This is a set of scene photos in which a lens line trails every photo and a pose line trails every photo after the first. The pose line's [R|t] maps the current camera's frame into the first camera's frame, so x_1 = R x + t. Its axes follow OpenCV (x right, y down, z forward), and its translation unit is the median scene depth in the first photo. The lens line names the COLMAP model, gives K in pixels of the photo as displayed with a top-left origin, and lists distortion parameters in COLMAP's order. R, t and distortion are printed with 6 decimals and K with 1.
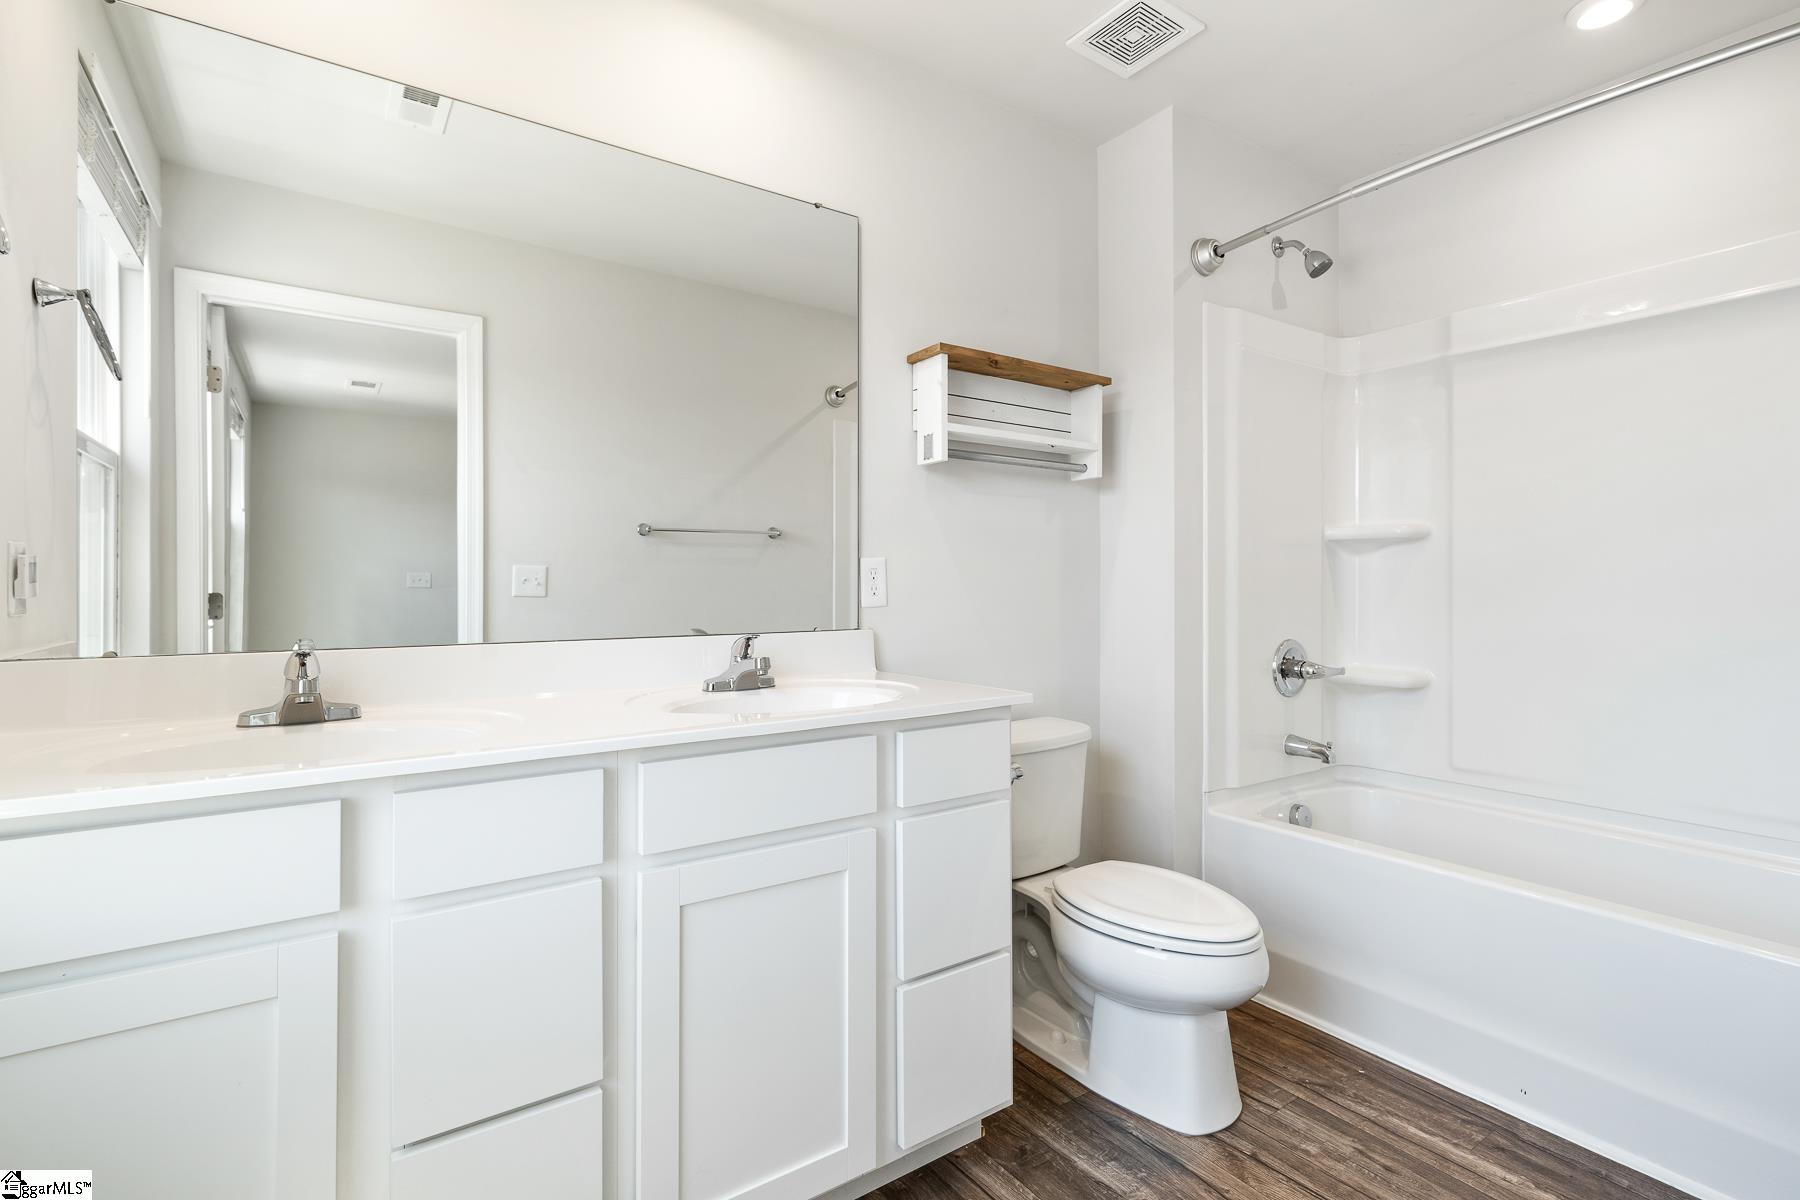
lens RADIAL K [[822.7, 0, 895.6], [0, 822.7, 580.4], [0, 0, 1]] dist [-0.000653, -0.000110]
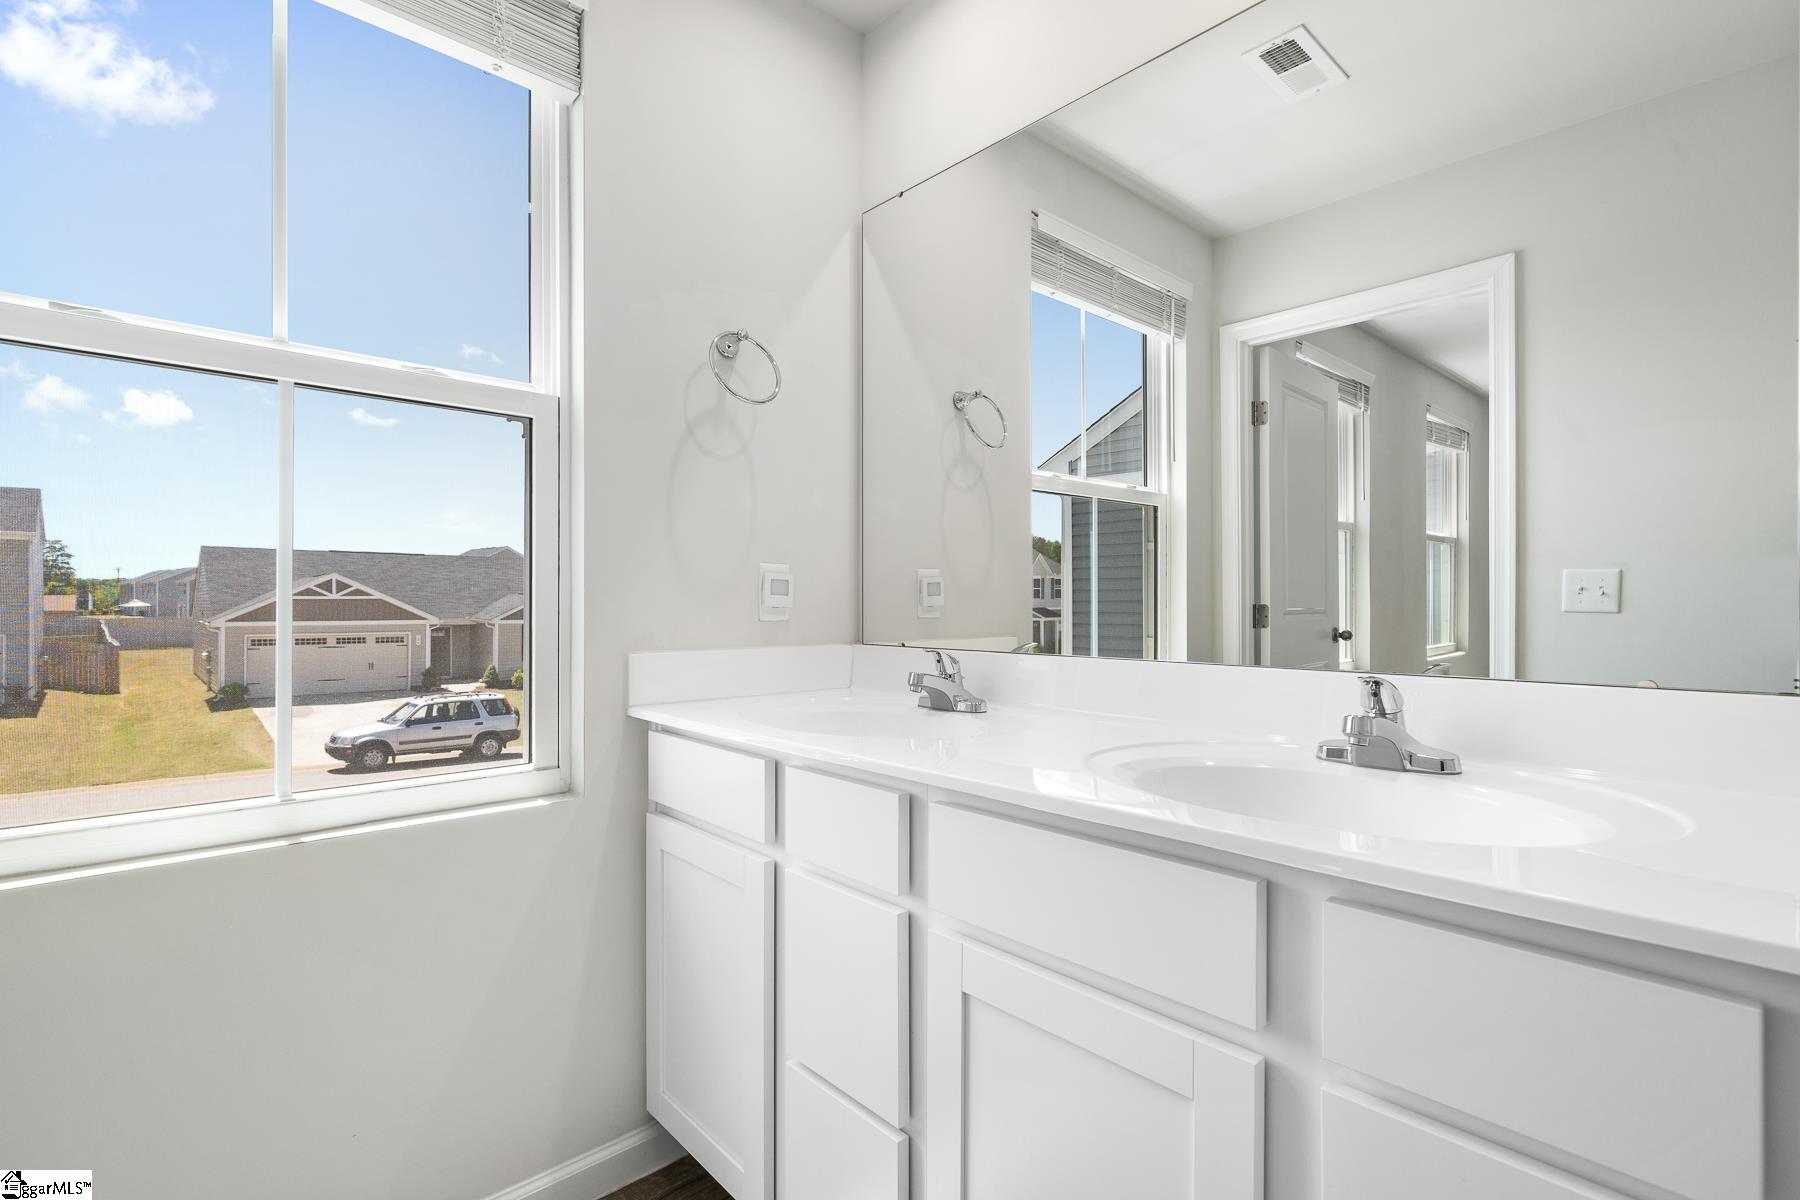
lens RADIAL K [[840.8, 0, 900.0], [0, 840.8, 600.0], [0, 0, 1]] dist [0.000955, 0.000068]
pose [[0.134473, 0.000208, -0.990917, 0.244564], [0.007926, 0.999968, 0.001286, 0.004061], [0.990885, -0.008027, 0.134467, 0.372205]]
